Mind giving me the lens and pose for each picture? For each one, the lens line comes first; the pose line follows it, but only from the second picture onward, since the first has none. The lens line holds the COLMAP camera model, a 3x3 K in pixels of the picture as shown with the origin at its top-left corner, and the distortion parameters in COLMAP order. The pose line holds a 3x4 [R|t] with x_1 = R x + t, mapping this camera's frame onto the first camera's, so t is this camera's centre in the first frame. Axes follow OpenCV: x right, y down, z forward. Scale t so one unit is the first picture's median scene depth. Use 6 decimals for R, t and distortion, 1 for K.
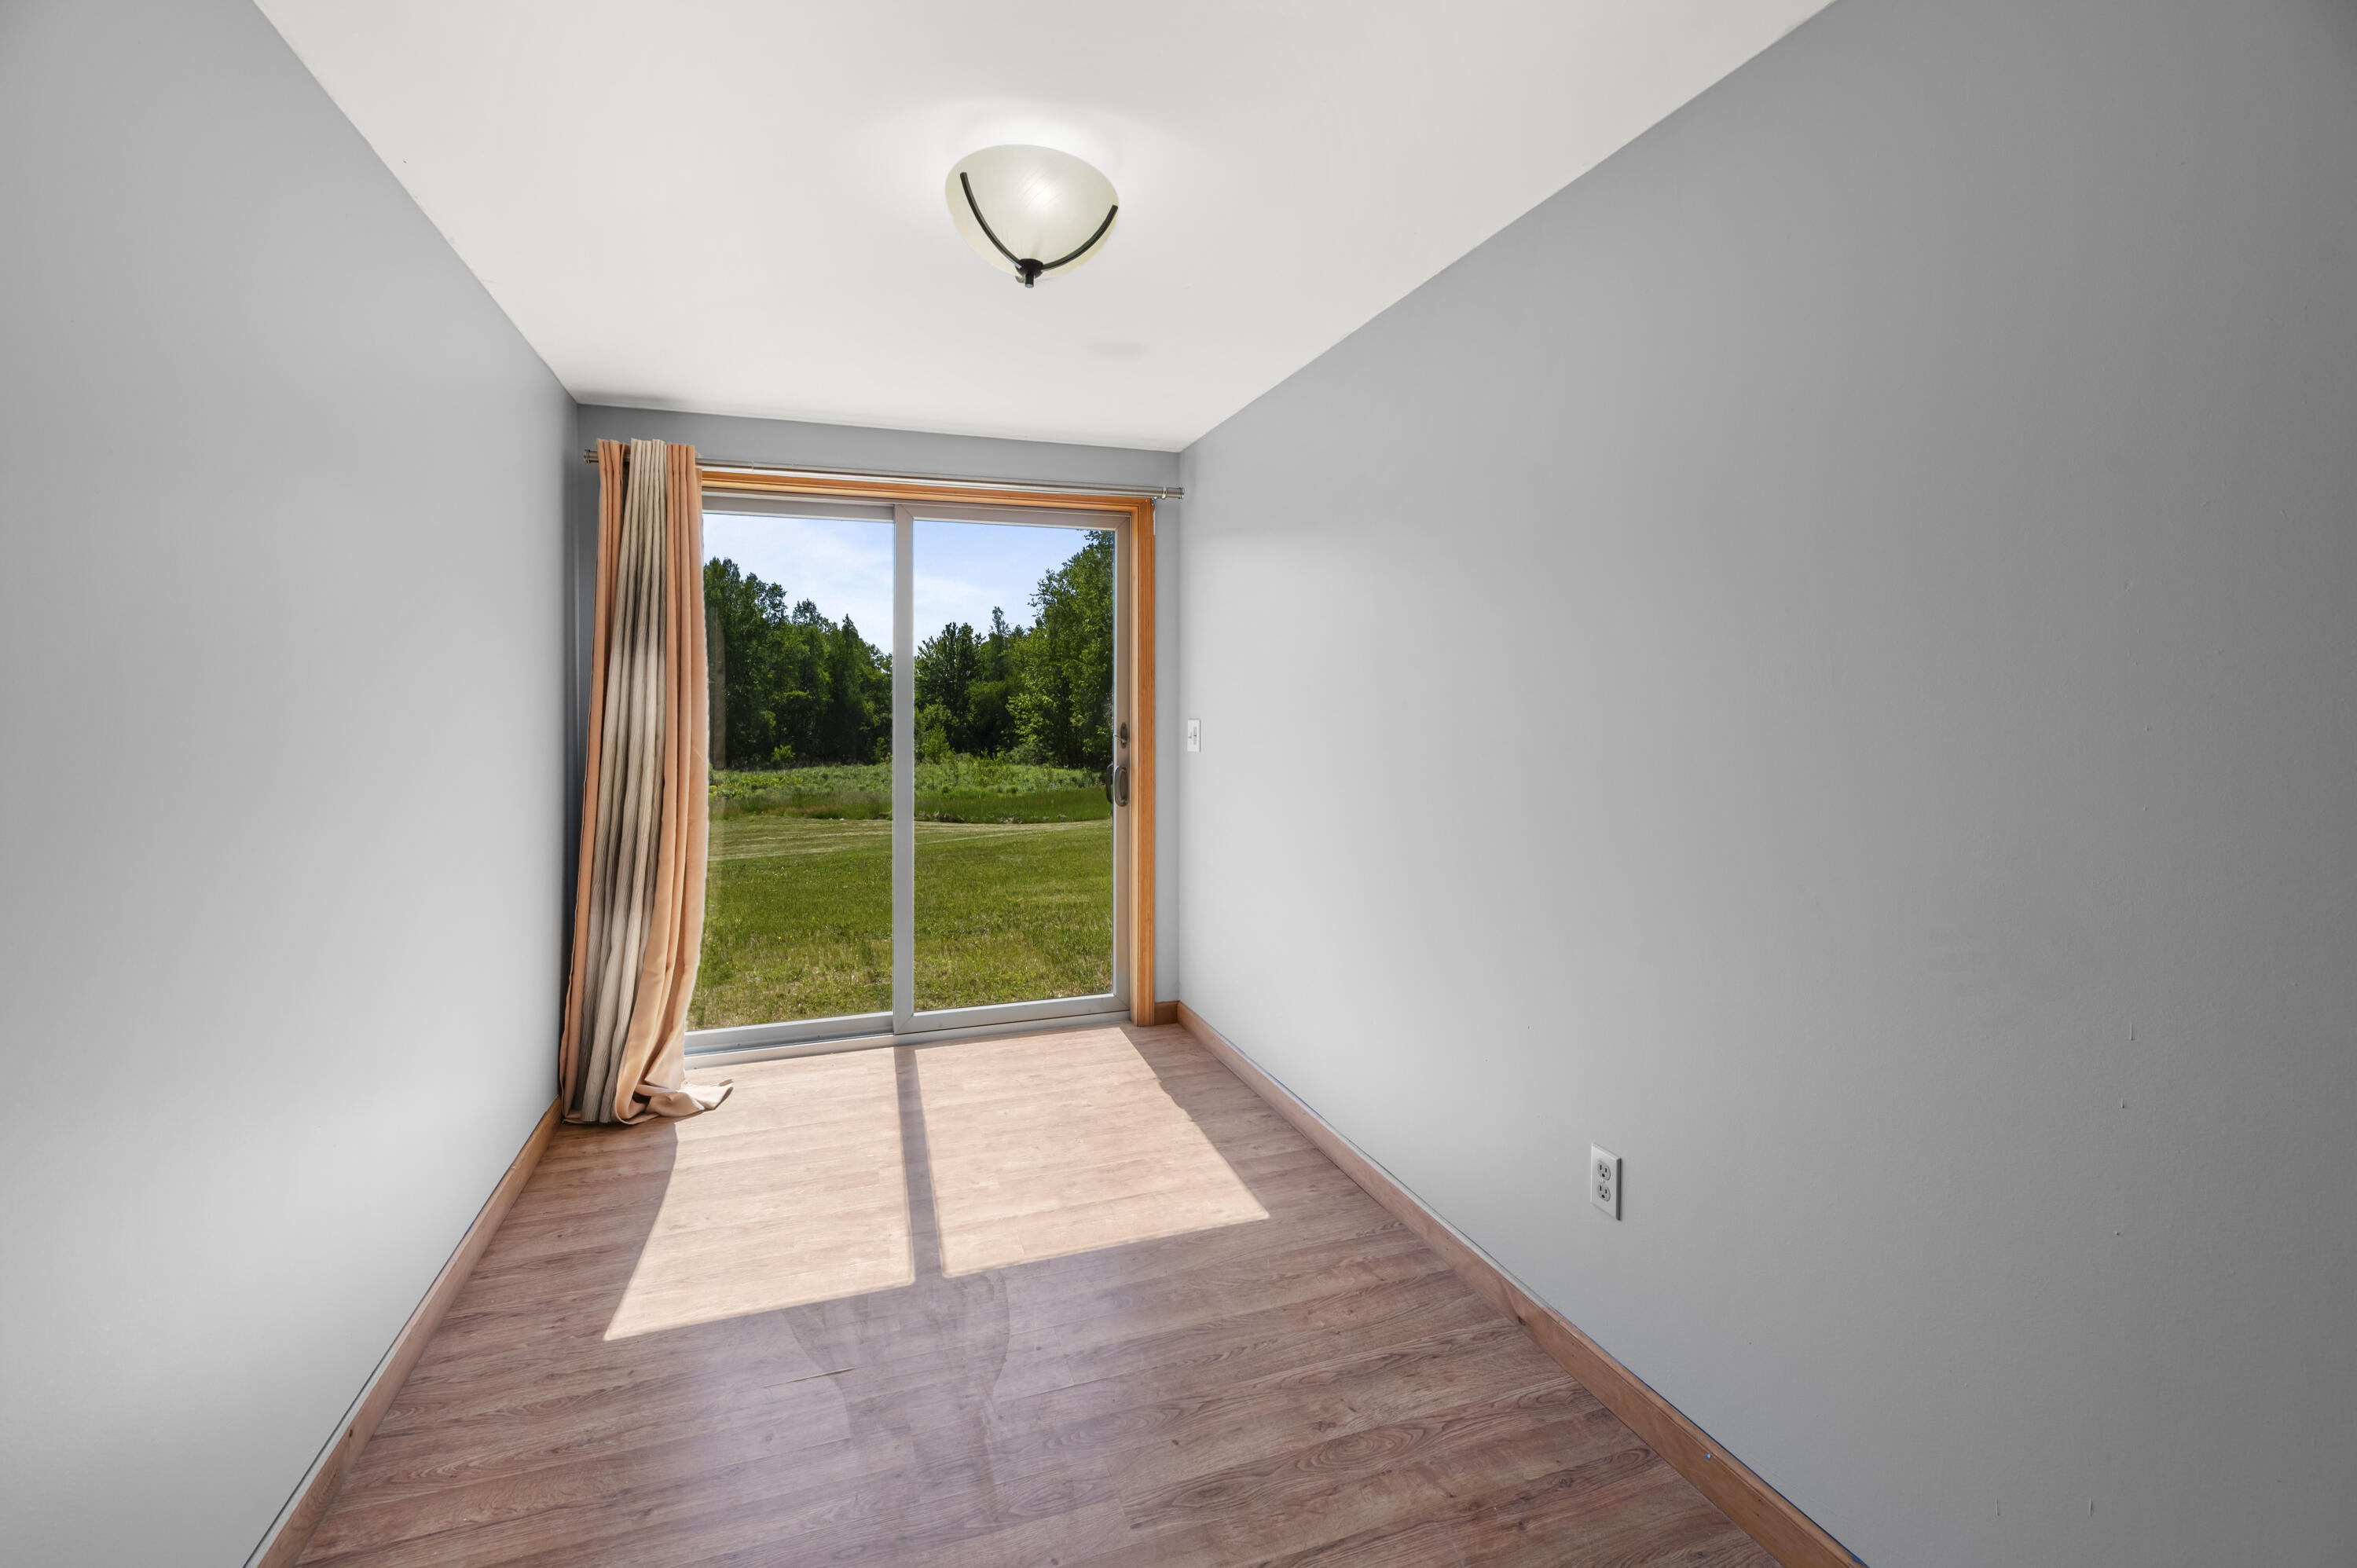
lens RADIAL K [[1005.7, 0, 1170.8], [0, 1005.7, 708.7], [0, 0, 1]] dist [0.002563, 0.000432]
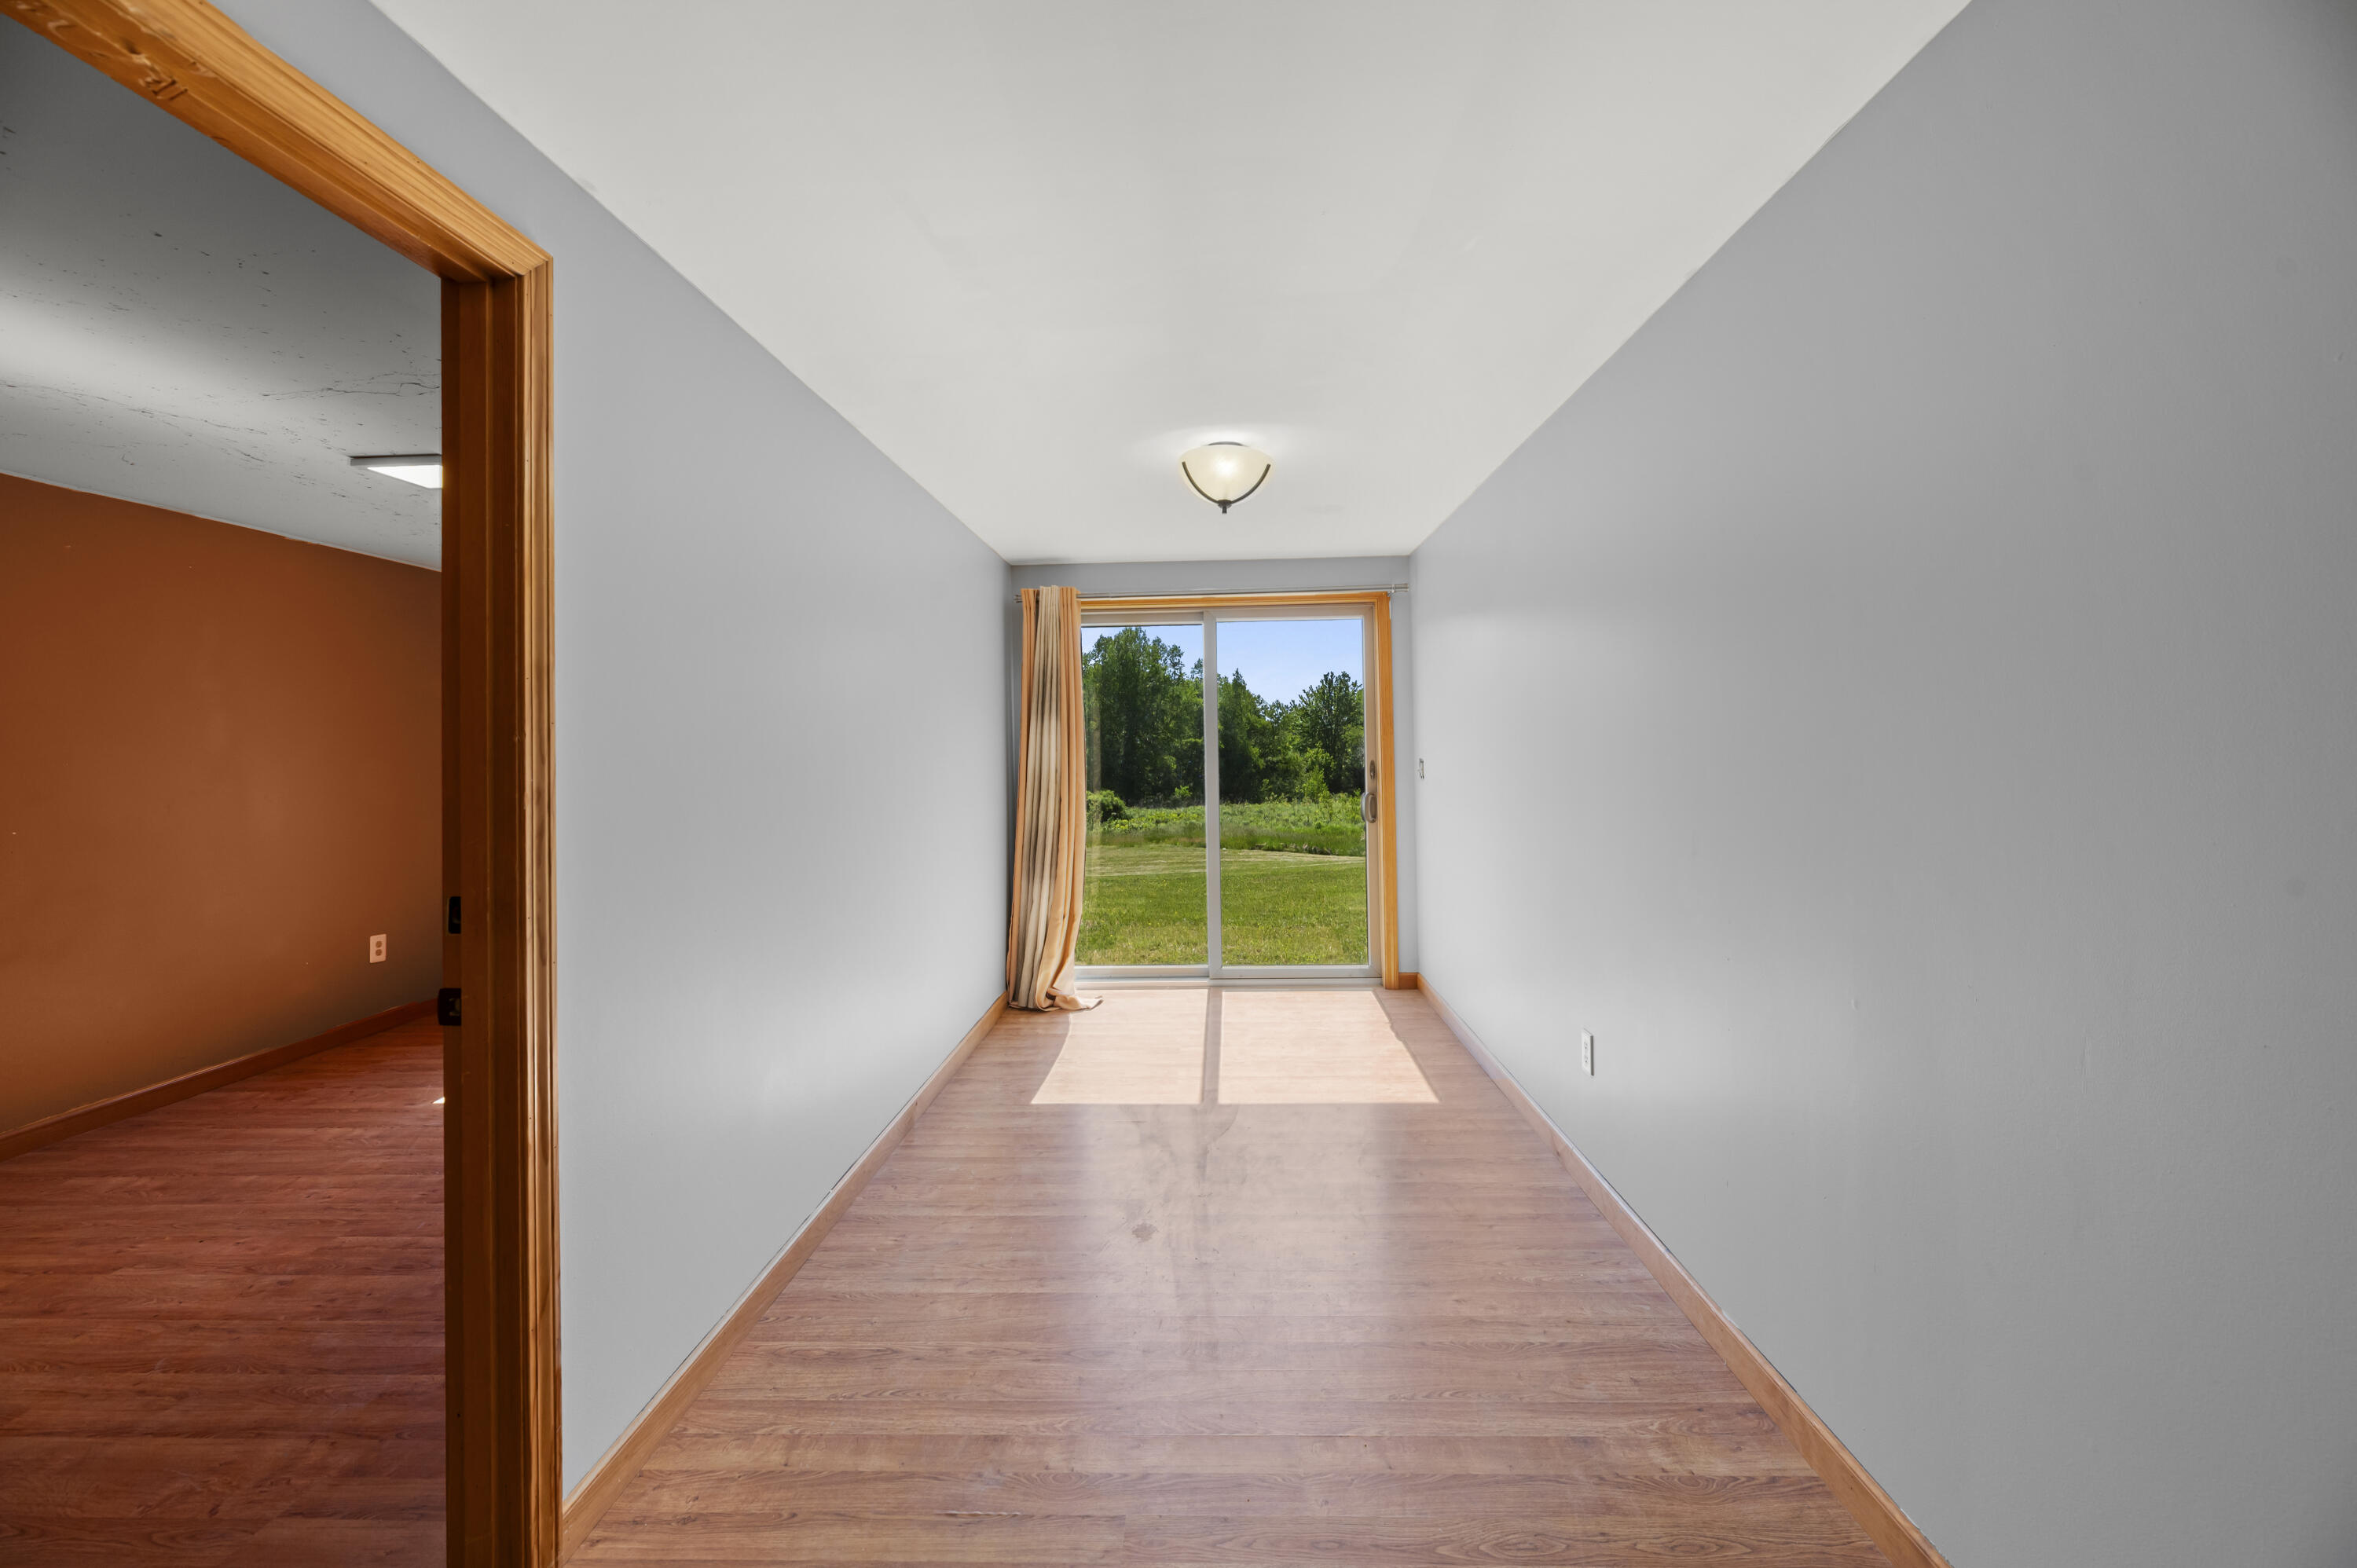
lens RADIAL K [[956.0, 0, 1189.7], [0, 956.0, 744.5], [0, 0, 1]] dist [0.002007, 0.000064]
pose [[0.934661, -0.016750, -0.355145, 0.219661], [0.014071, 0.999850, -0.010123, 0.002429], [0.355261, 0.004465, 0.934757, -0.333252]]
